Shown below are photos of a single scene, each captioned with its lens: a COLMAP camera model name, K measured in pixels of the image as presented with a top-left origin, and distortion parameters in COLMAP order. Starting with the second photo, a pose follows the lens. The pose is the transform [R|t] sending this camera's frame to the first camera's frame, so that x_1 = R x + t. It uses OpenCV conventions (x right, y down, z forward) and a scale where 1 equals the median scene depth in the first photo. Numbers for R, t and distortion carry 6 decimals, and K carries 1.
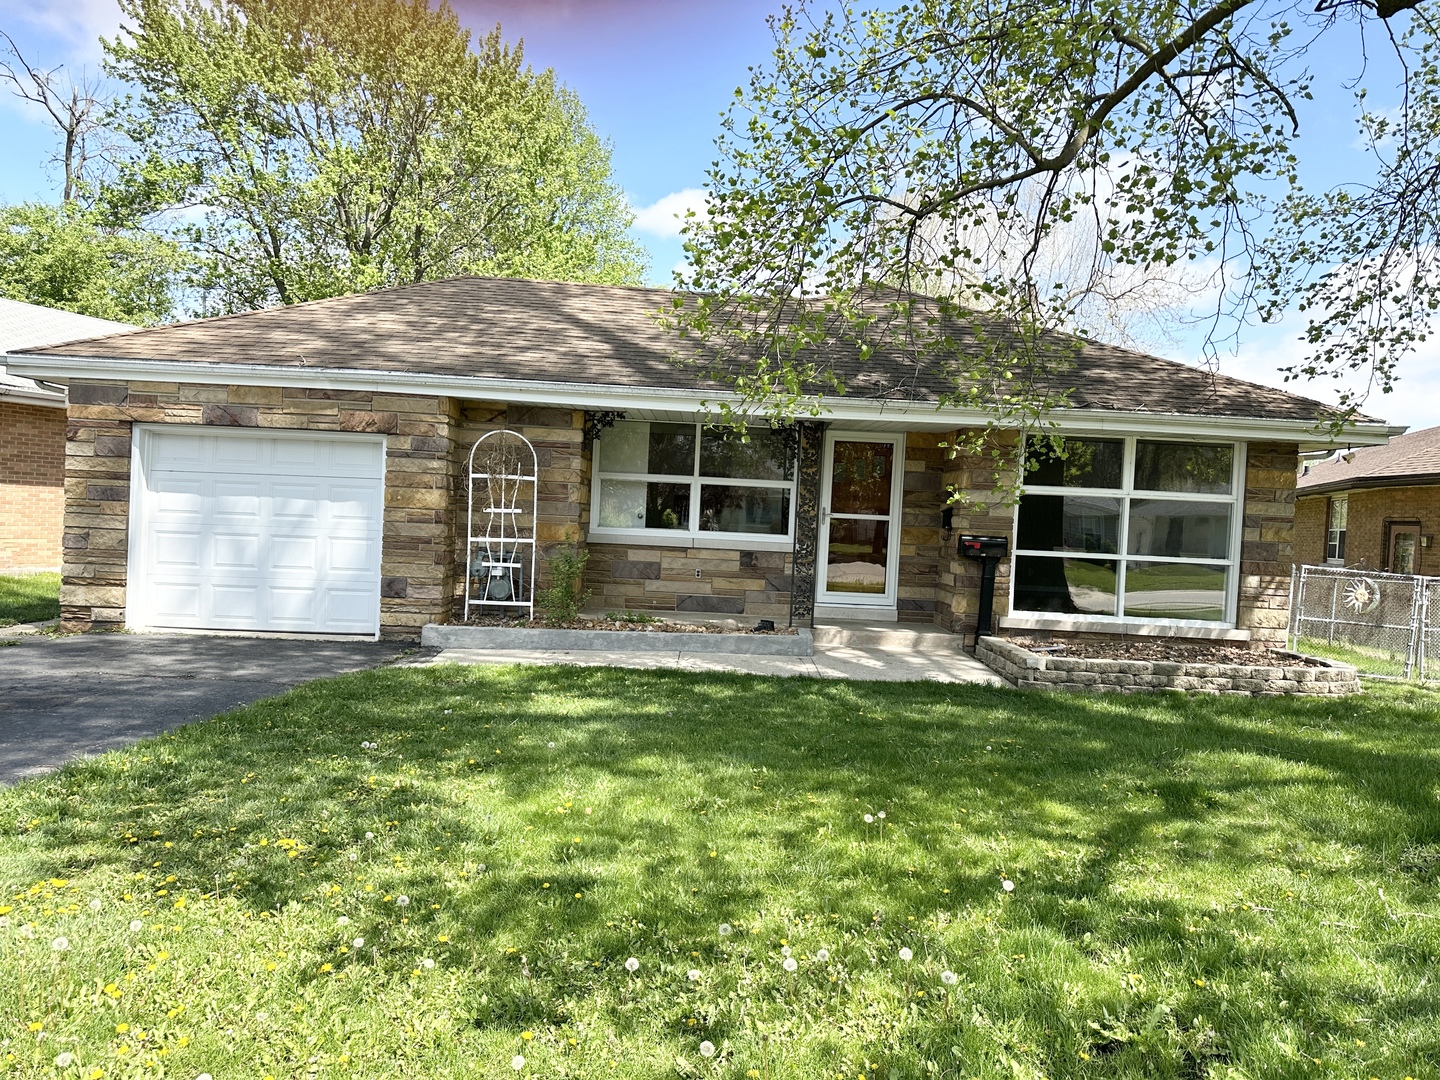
lens RADIAL K [[1003.1, 0, 728.4], [0, 1003.1, 522.2], [0, 0, 1]] dist [0.100267, -0.130044]
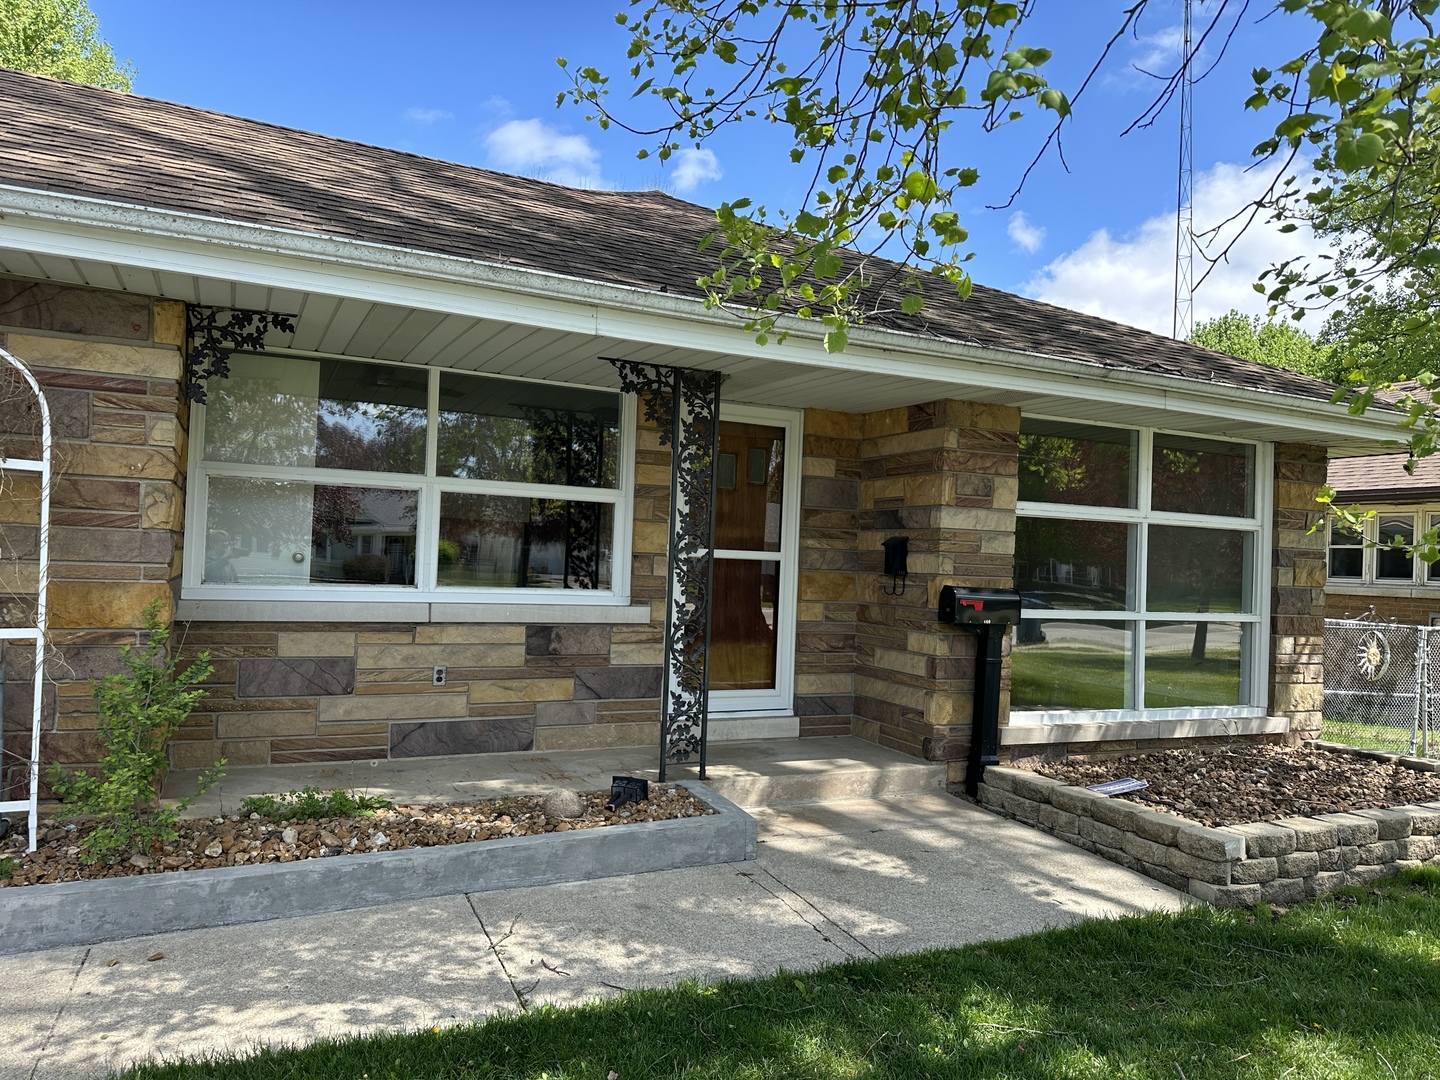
lens RADIAL K [[1003.1, 0, 728.4], [0, 1003.1, 522.2], [0, 0, 1]] dist [0.100267, -0.130044]
pose [[0.906707, 0.003401, 0.421746, -0.117515], [0.006955, 0.999711, -0.023015, -0.011398], [-0.421703, 0.023801, 0.906422, 0.530419]]
